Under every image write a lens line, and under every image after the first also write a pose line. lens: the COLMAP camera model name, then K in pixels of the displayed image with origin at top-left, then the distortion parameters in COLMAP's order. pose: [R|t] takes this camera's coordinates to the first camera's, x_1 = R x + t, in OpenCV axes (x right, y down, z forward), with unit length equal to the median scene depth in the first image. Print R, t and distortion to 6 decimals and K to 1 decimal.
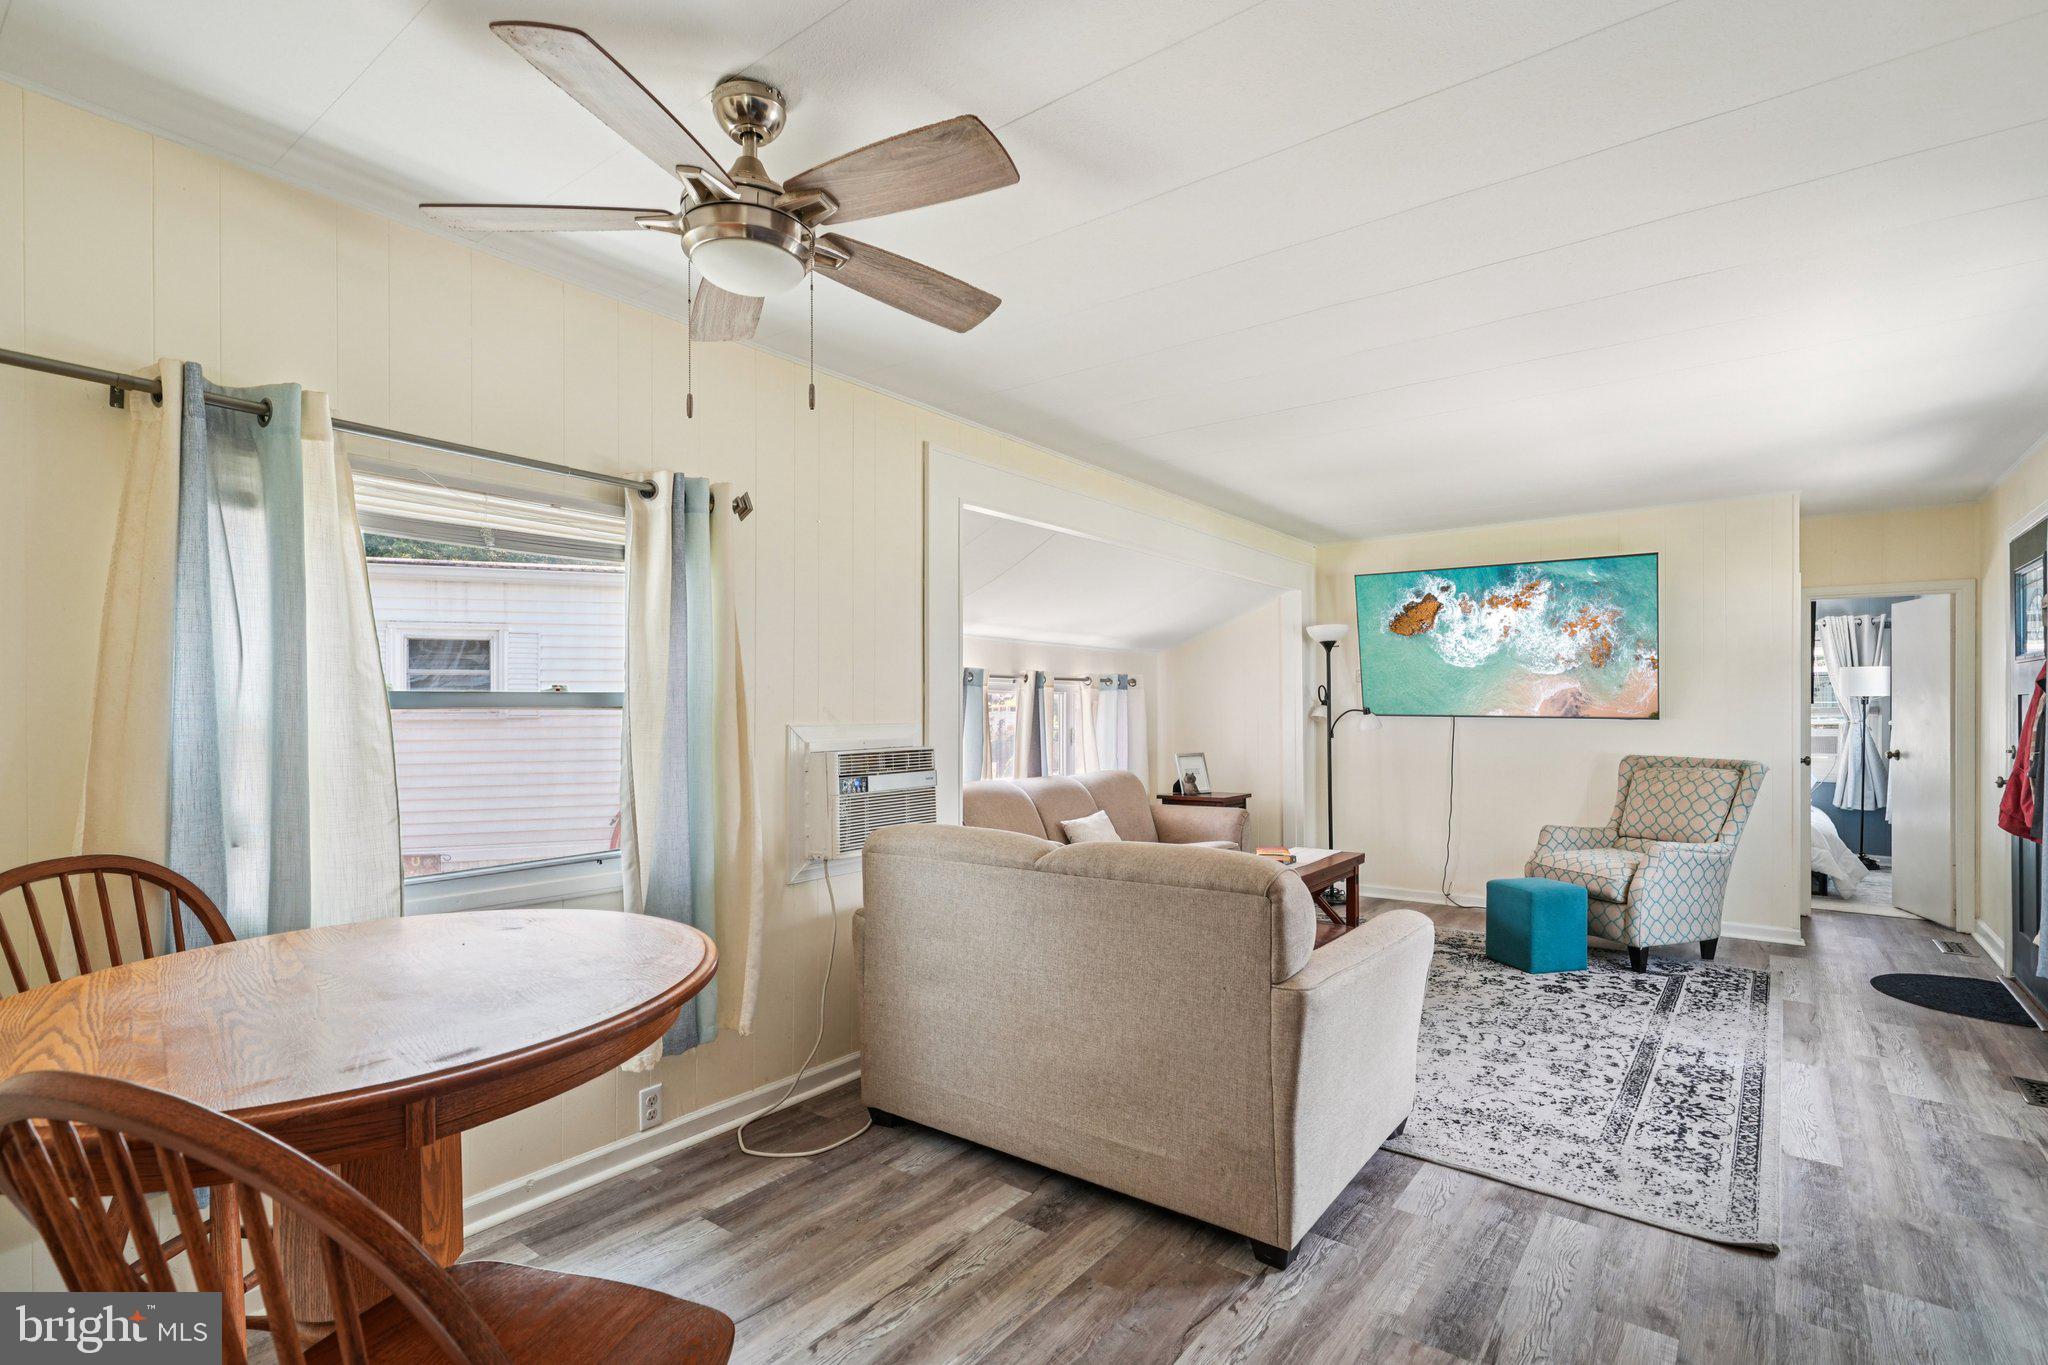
lens RADIAL K [[963.5, 0, 1029.1], [0, 963.5, 701.7], [0, 0, 1]] dist [-0.002004, -0.000070]
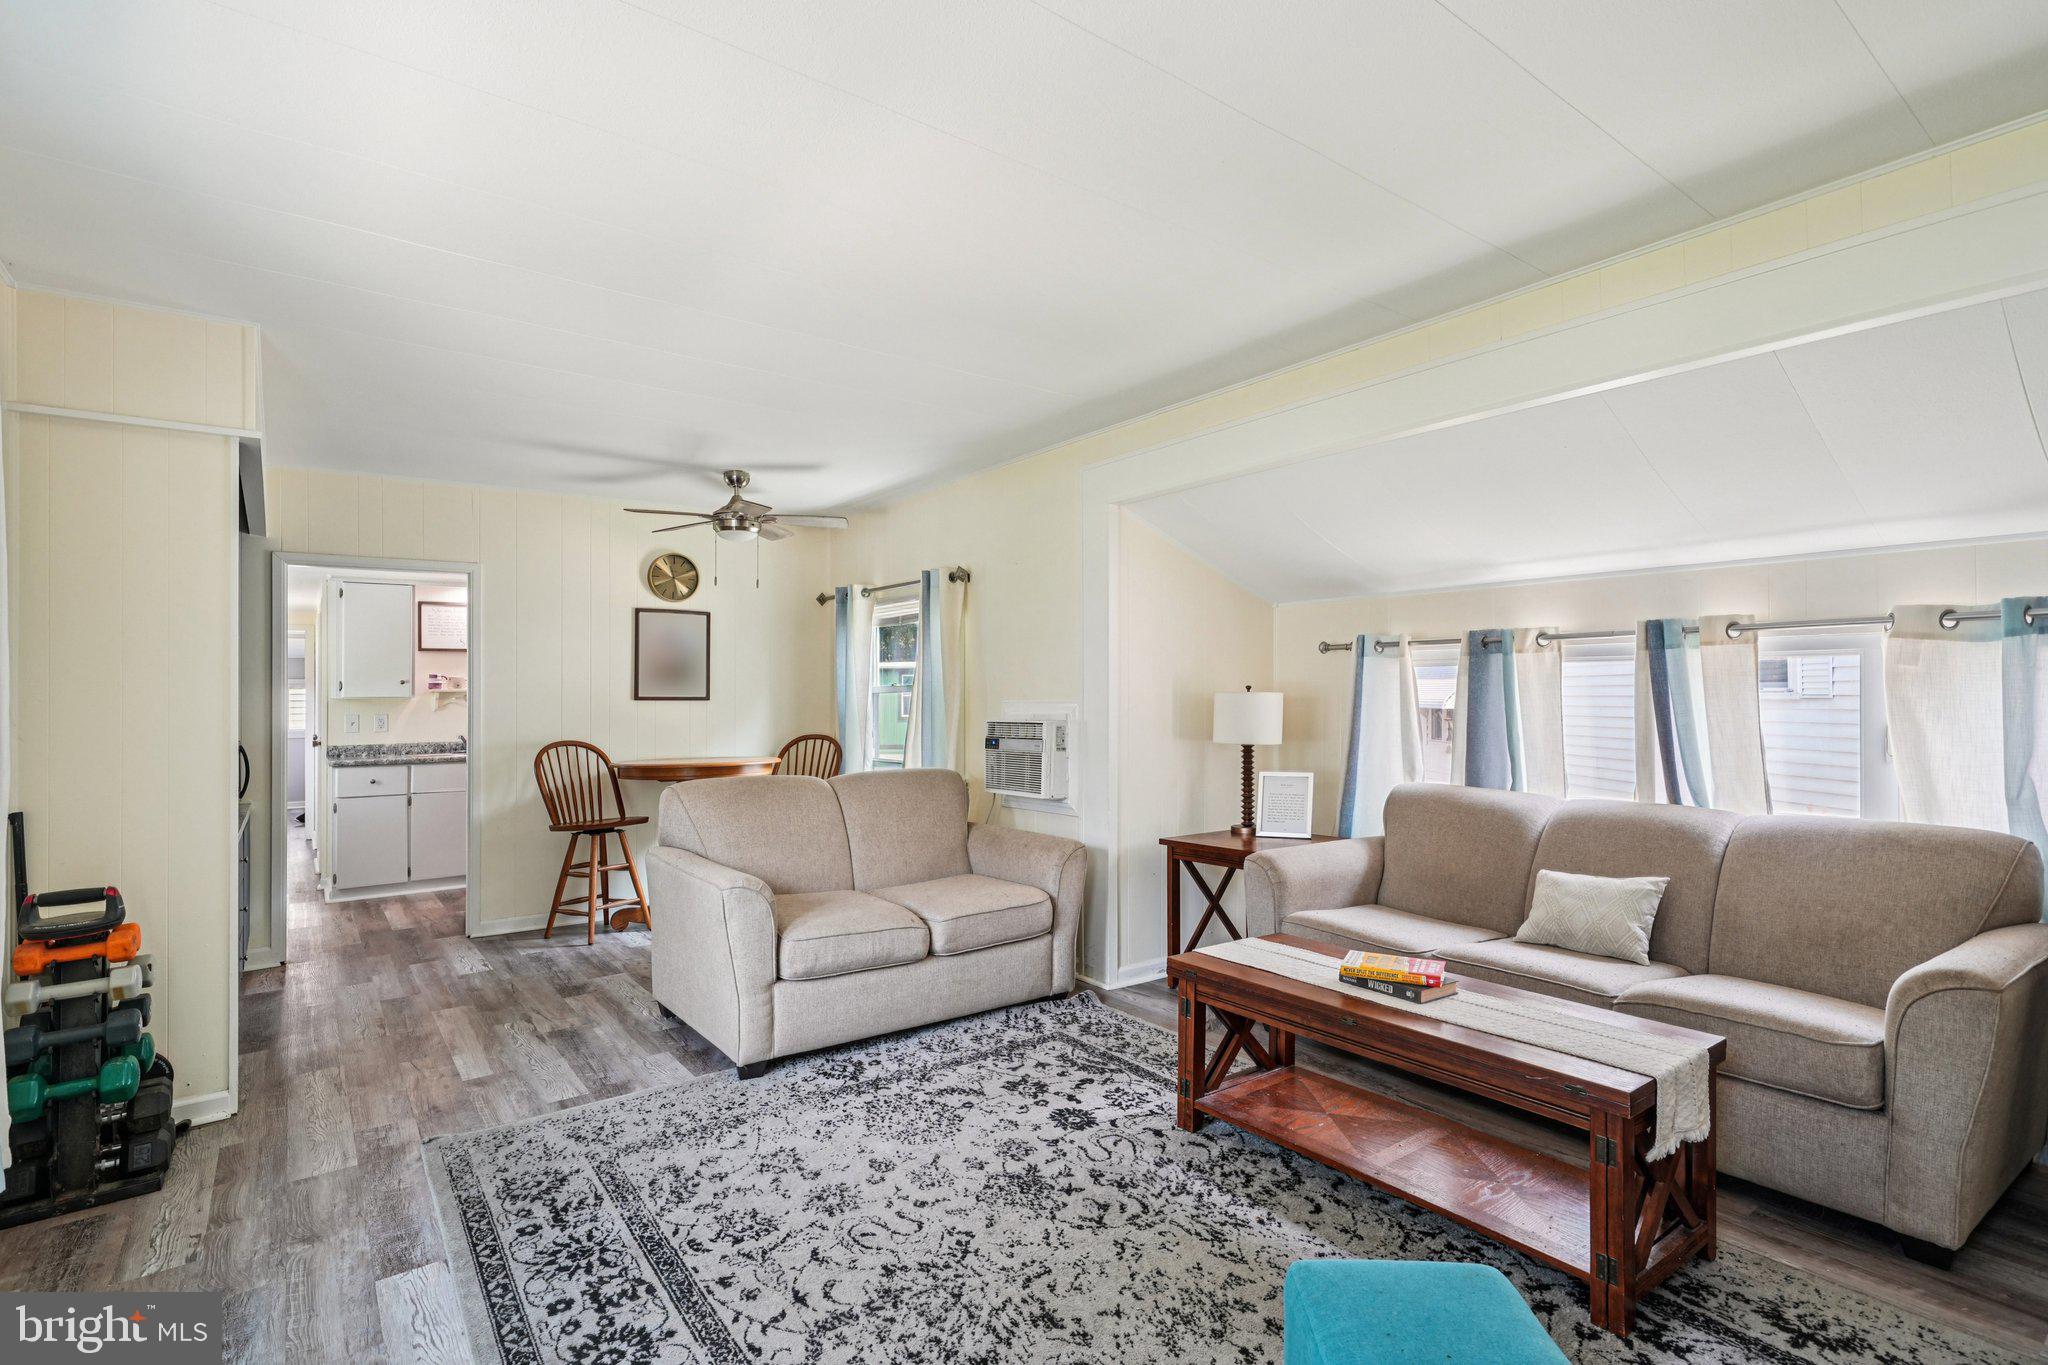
lens RADIAL K [[958.5, 0, 1028.4], [0, 958.5, 681.2], [0, 0, 1]] dist [-0.005578, -0.000221]
pose [[-0.255557, -0.007577, -0.966764, 1.260533], [0.012682, 0.999857, -0.011189, 0.006405], [0.966711, -0.015120, -0.255424, 1.479627]]
